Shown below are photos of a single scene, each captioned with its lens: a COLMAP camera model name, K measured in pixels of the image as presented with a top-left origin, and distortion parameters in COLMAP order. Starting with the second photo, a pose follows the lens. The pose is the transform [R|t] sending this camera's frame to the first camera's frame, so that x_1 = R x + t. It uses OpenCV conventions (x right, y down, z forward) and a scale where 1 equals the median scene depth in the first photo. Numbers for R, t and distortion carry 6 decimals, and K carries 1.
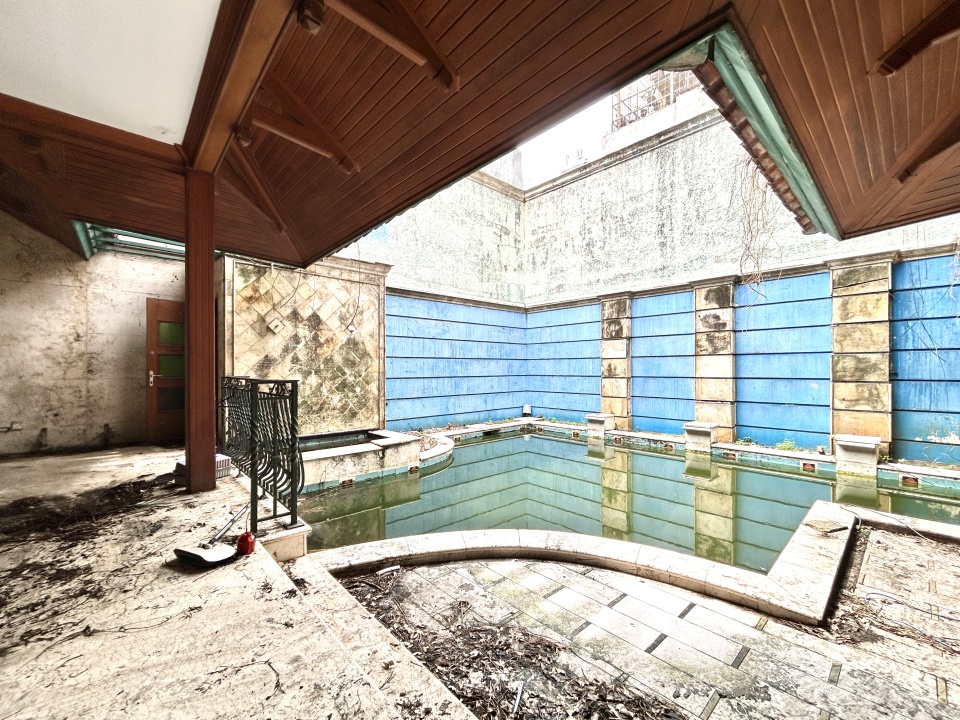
lens RADIAL K [[381.7, 0, 490.4], [0, 381.7, 370.3], [0, 0, 1]] dist [0.000527, 0.000008]
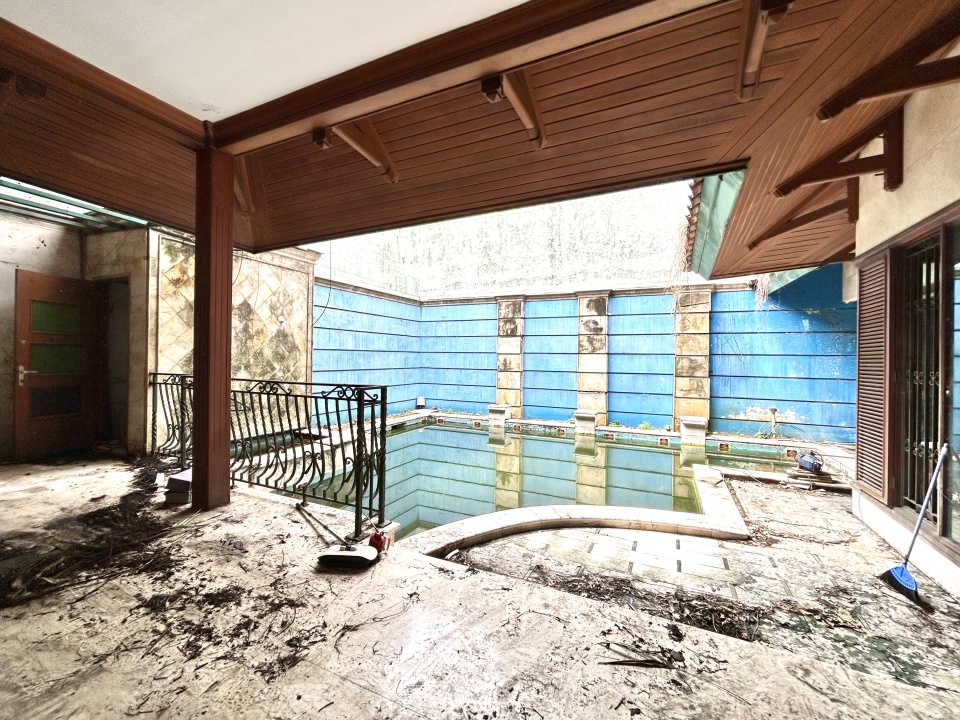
lens RADIAL K [[387.3, 0, 480.0], [0, 387.3, 360.0], [0, 0, 1]] dist [-0.000767, 0.000690]
pose [[0.936566, 0.014460, 0.350194, -0.222124], [-0.014961, 0.999887, -0.001273, -0.016429], [-0.350173, -0.004047, 0.936676, -0.032002]]
